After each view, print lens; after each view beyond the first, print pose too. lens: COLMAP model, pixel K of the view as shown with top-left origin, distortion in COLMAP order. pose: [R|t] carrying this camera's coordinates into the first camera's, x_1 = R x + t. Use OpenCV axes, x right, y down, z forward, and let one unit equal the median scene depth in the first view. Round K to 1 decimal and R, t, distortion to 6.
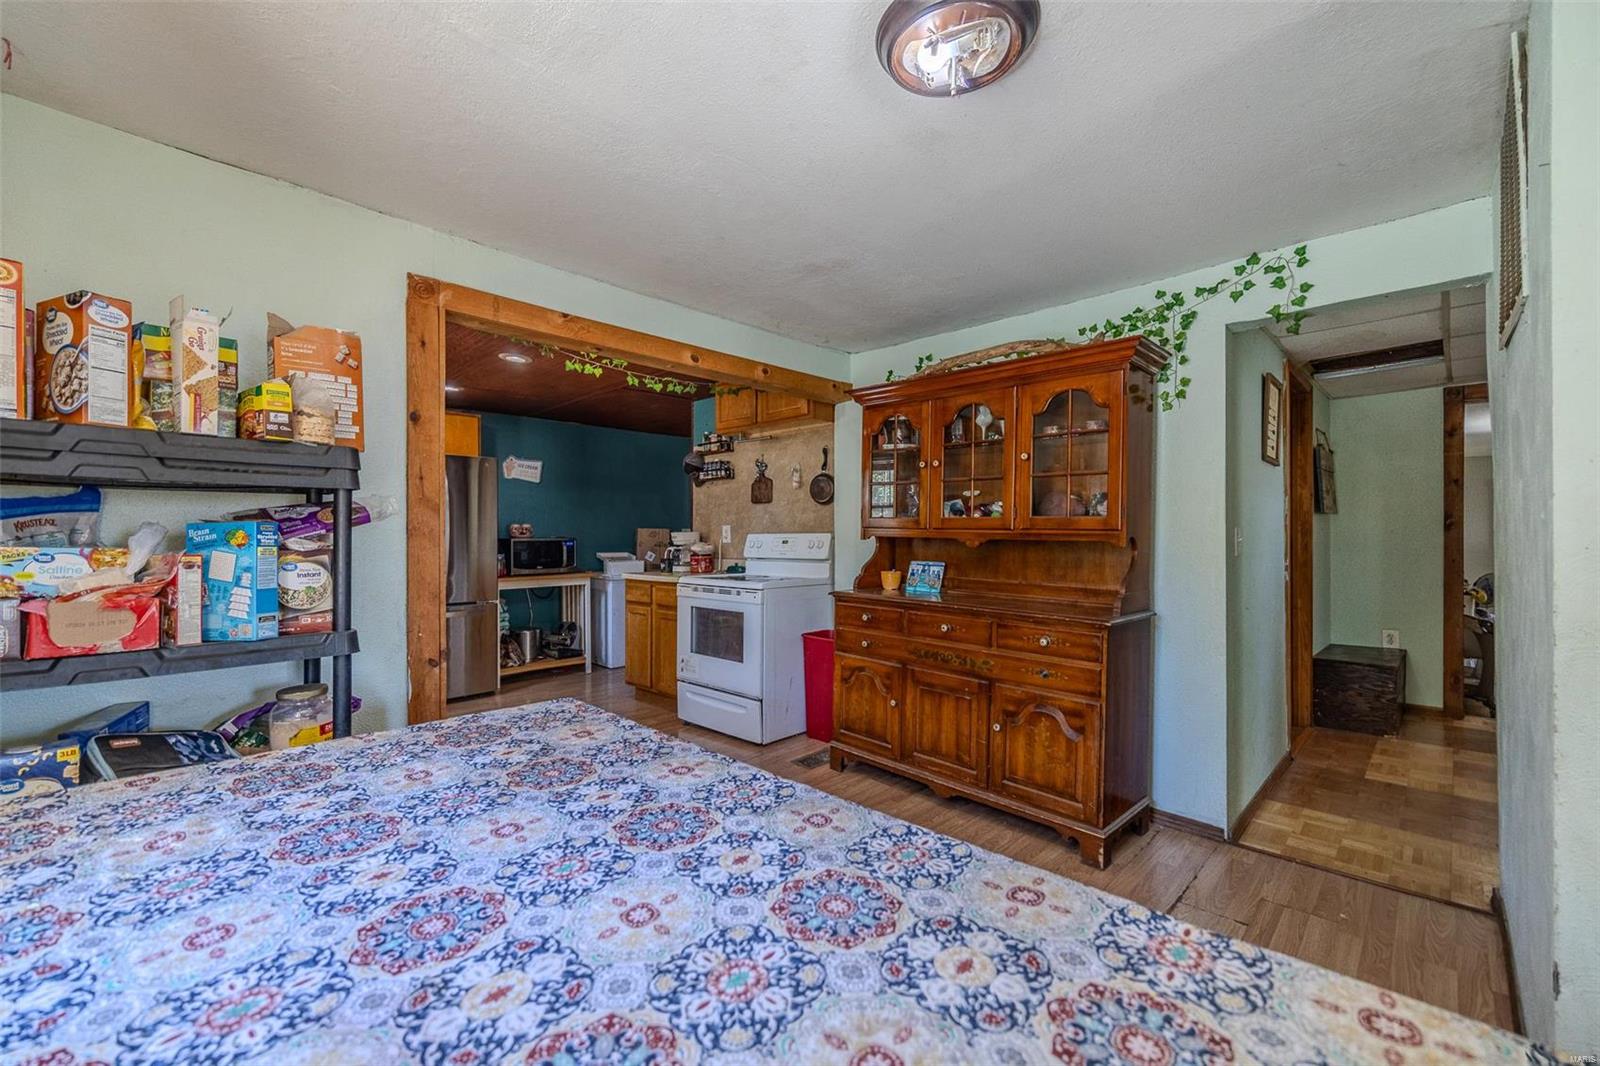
lens RADIAL K [[650.5, 0, 802.3], [0, 650.5, 536.8], [0, 0, 1]] dist [0.001016, -0.000238]
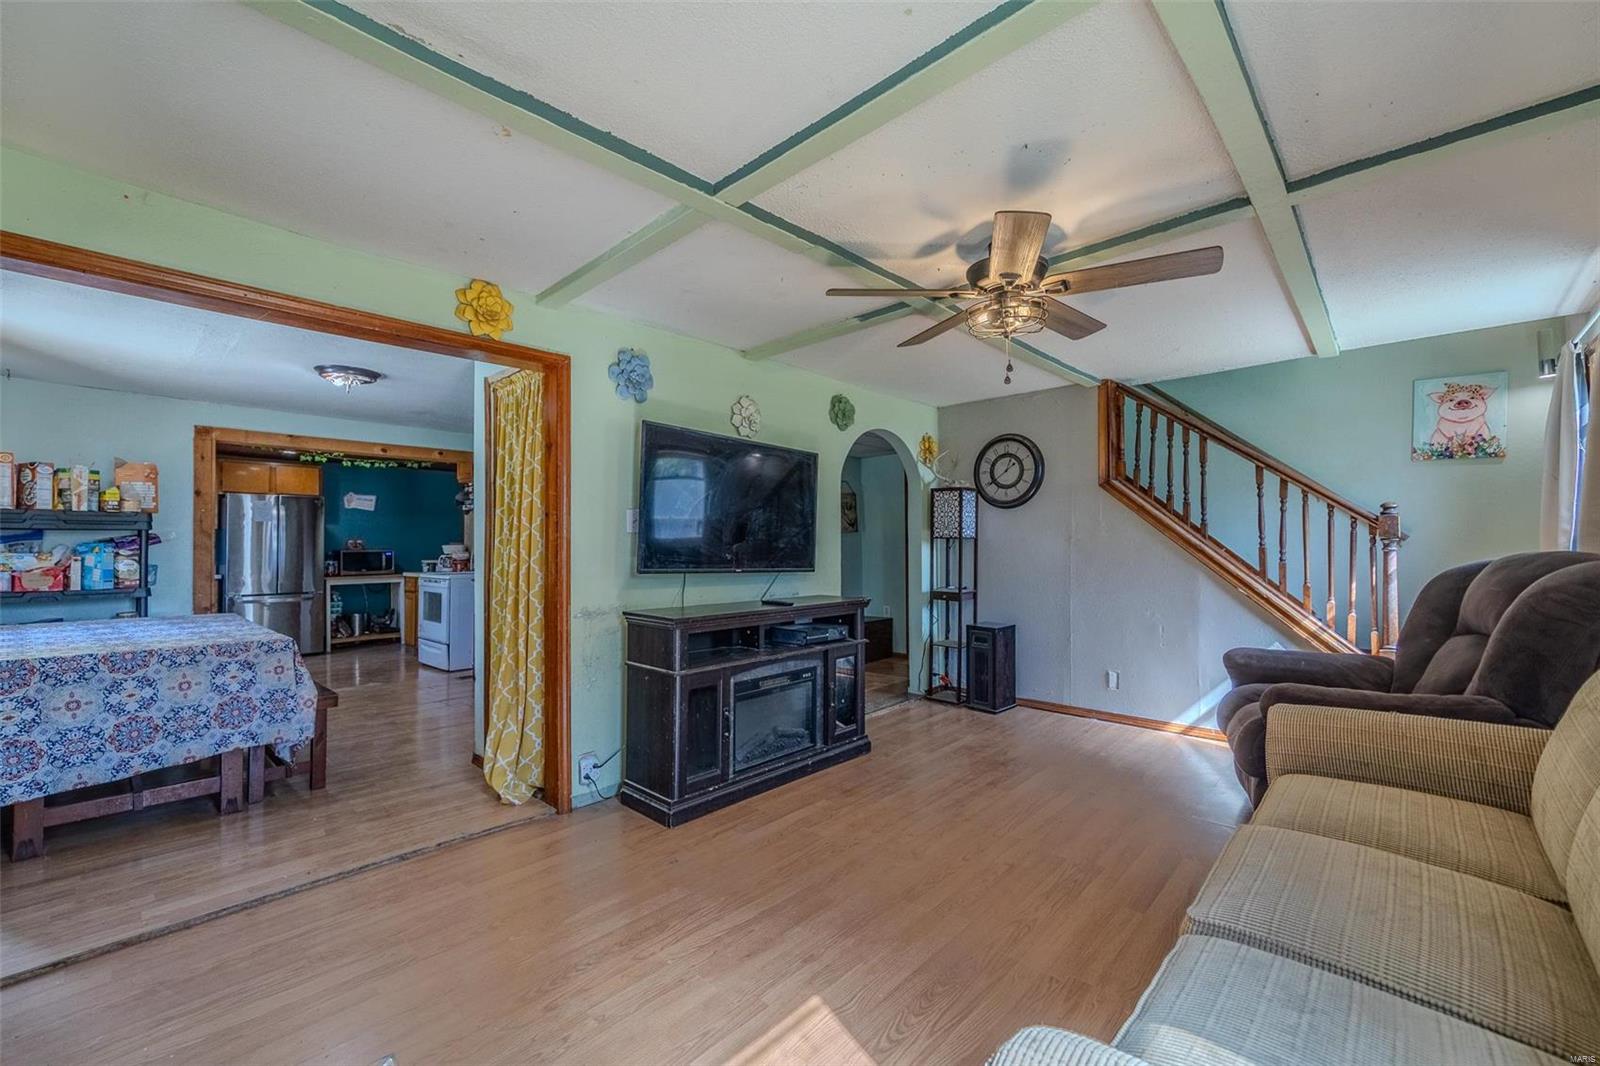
lens RADIAL K [[650.5, 0, 800.7], [0, 650.5, 540.6], [0, 0, 1]] dist [-0.000666, -0.000281]
pose [[0.999795, -0.003902, 0.019868, 0.723631], [0.004137, 0.999922, -0.011760, 0.002883], [-0.019820, 0.011839, 0.999733, -0.629909]]
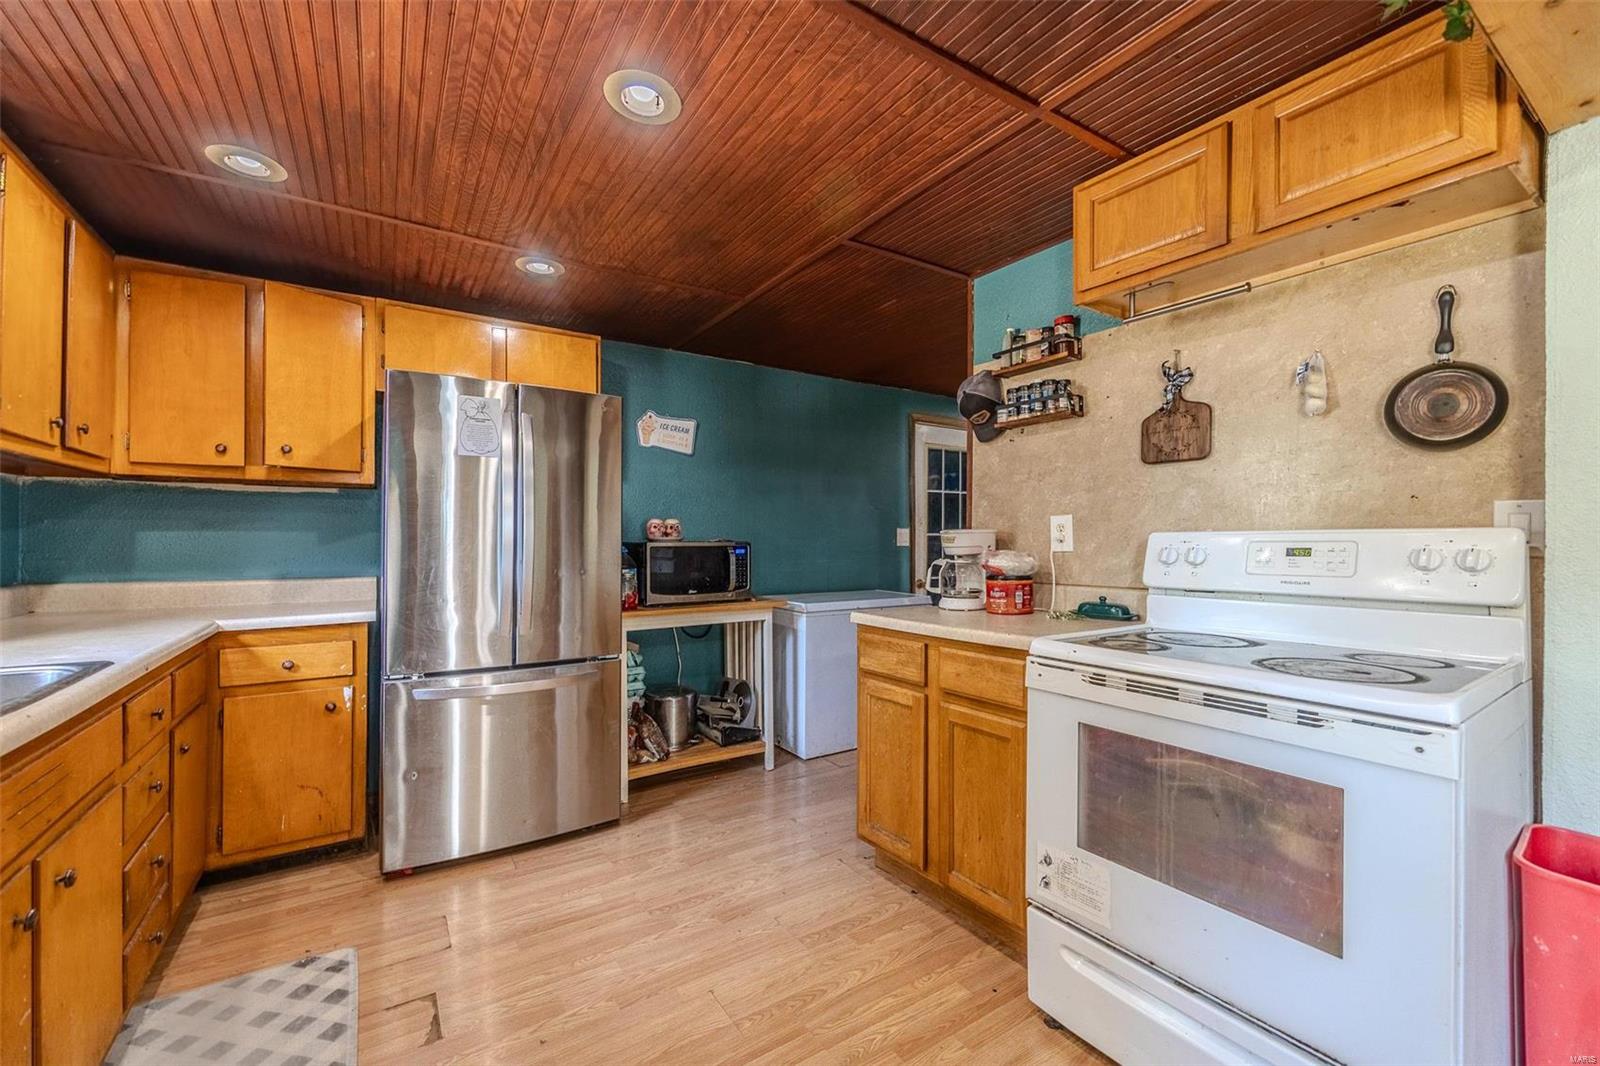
lens RADIAL K [[650.5, 0, 802.3], [0, 650.5, 536.8], [0, 0, 1]] dist [0.001016, -0.000238]
pose [[0.978091, -0.001042, -0.208173, -0.244739], [-0.000653, 0.999967, -0.008072, 0.002752], [0.208175, 0.008031, 0.978059, 0.590724]]
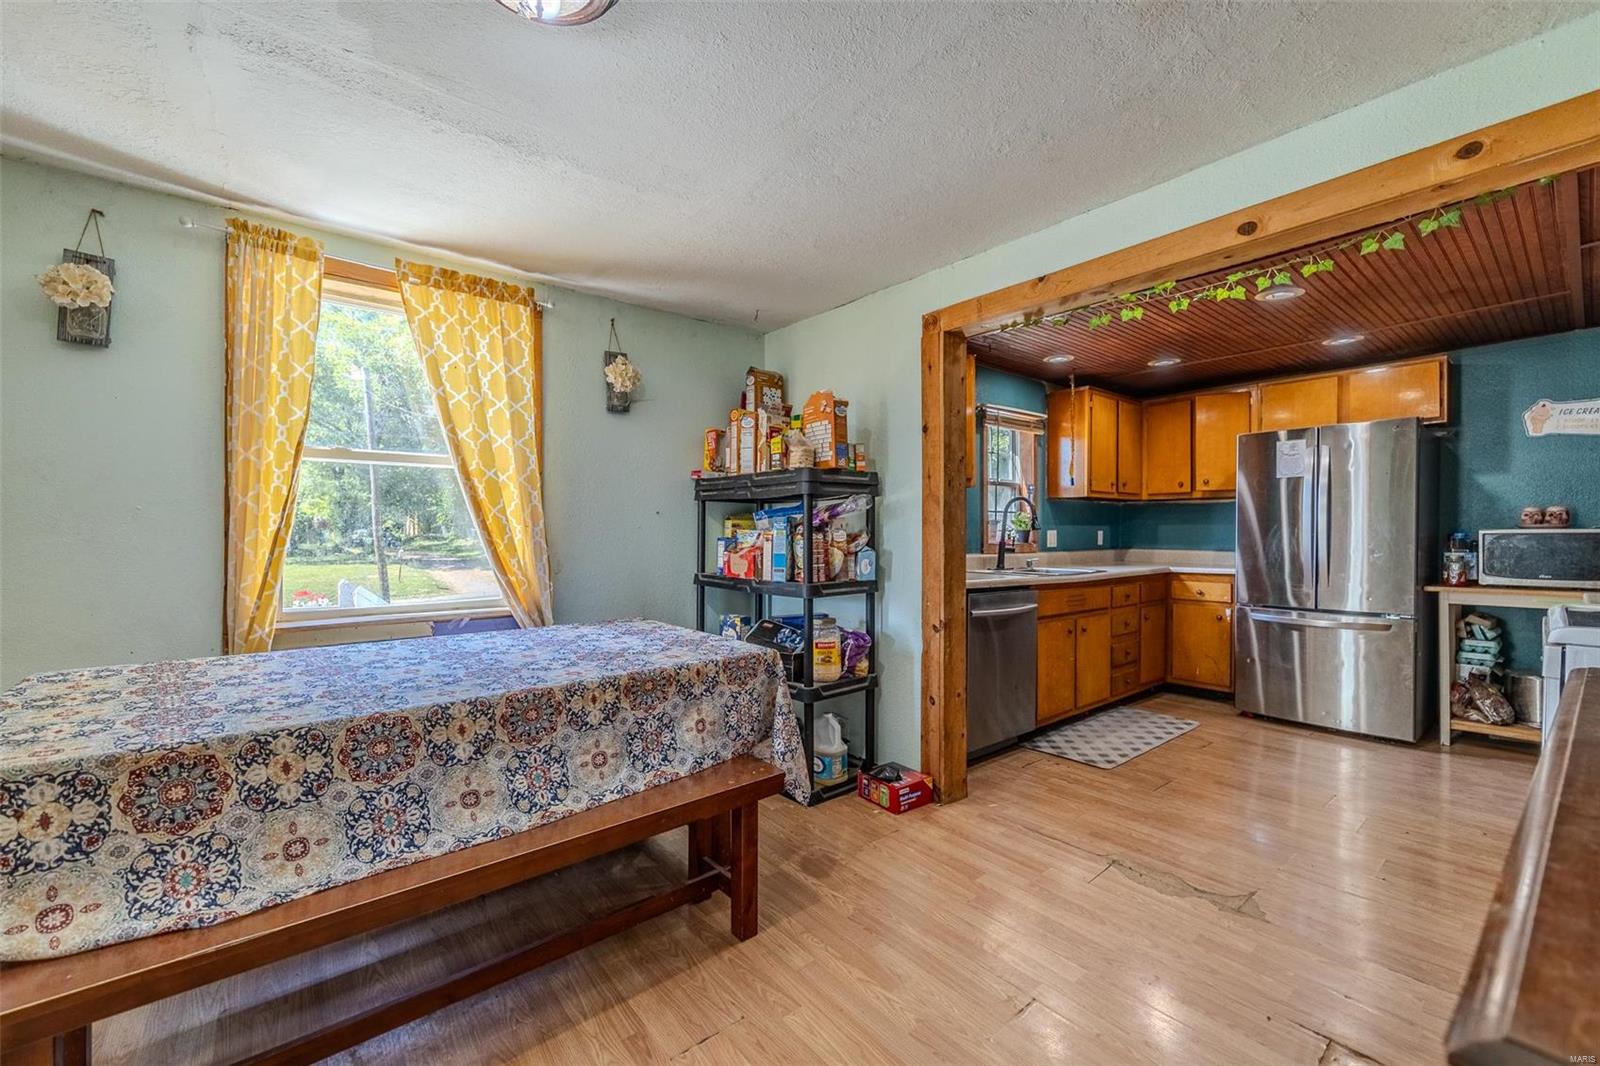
lens RADIAL K [[650.5, 0, 802.3], [0, 650.5, 536.8], [0, 0, 1]] dist [0.001016, -0.000238]
pose [[-0.098015, 0.005455, -0.995170, 0.364532], [-0.000125, 0.999985, 0.005494, 0.008457], [0.995185, 0.000663, -0.098013, 0.485238]]
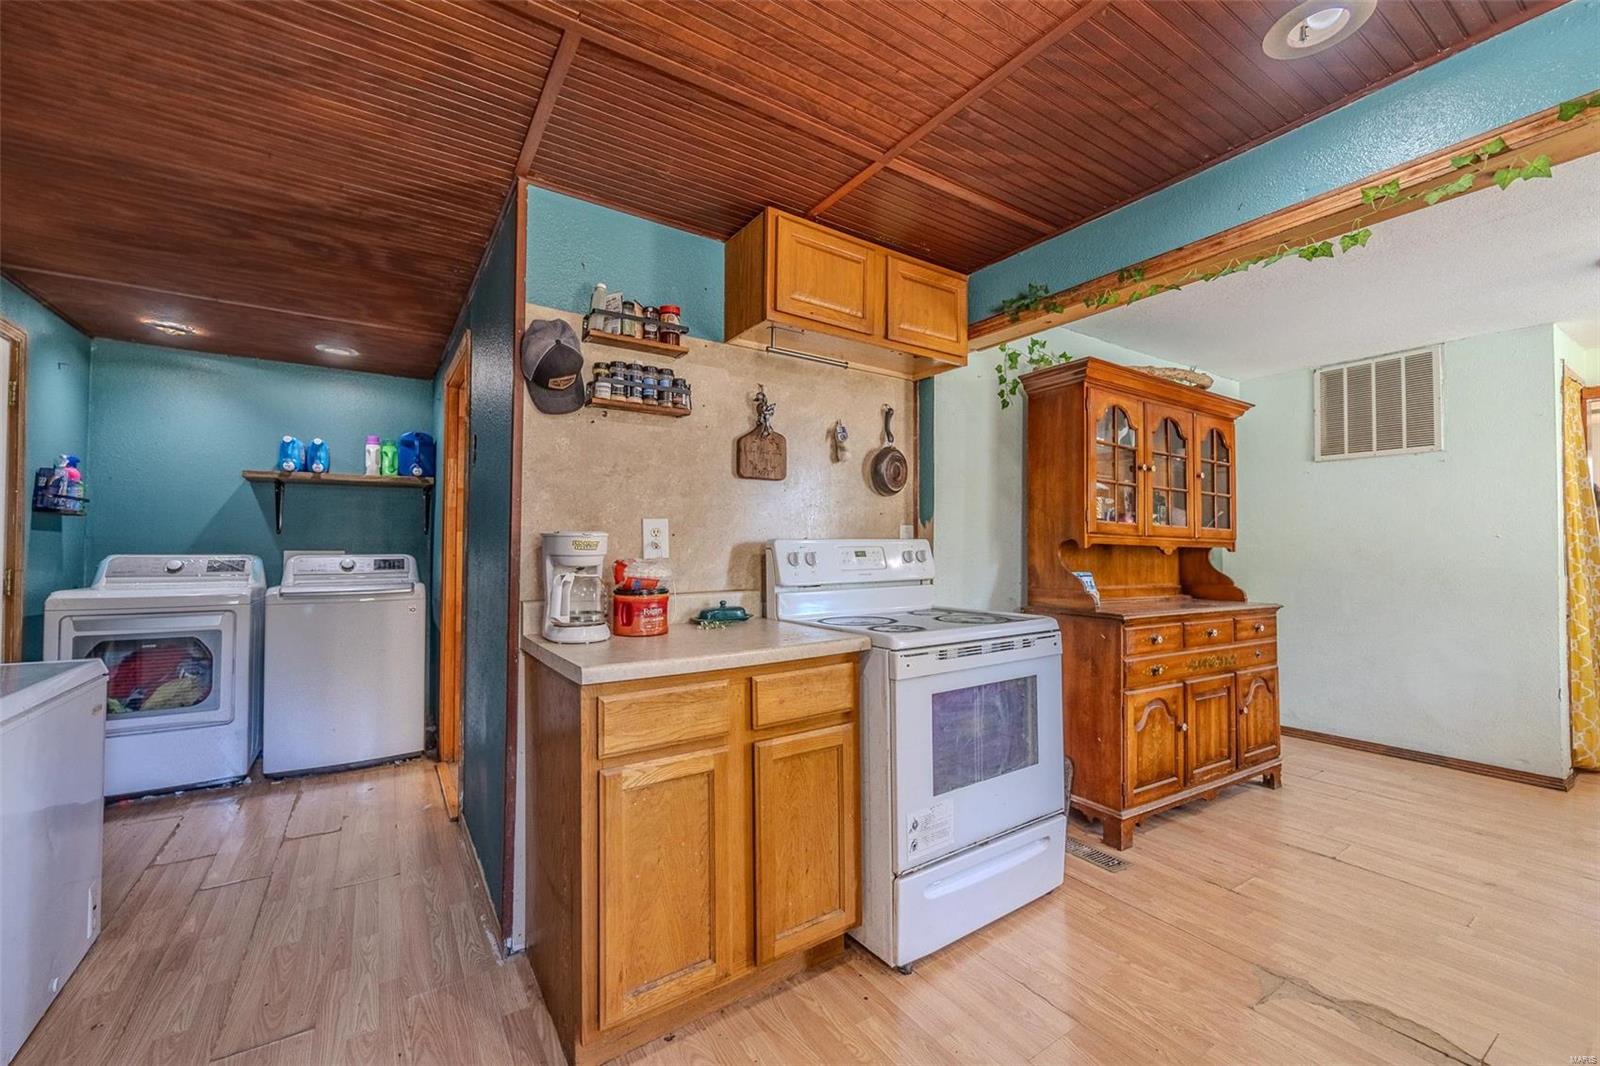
lens RADIAL K [[645.0, 0, 803.1], [0, 645.0, 533.7], [0, 0, 1]] dist [-0.002480, -0.000390]
pose [[0.203444, 0.018842, 0.978905, -0.627160], [0.002953, 0.999798, -0.019858, 0.001785], [-0.979082, 0.006931, 0.203347, 0.979947]]
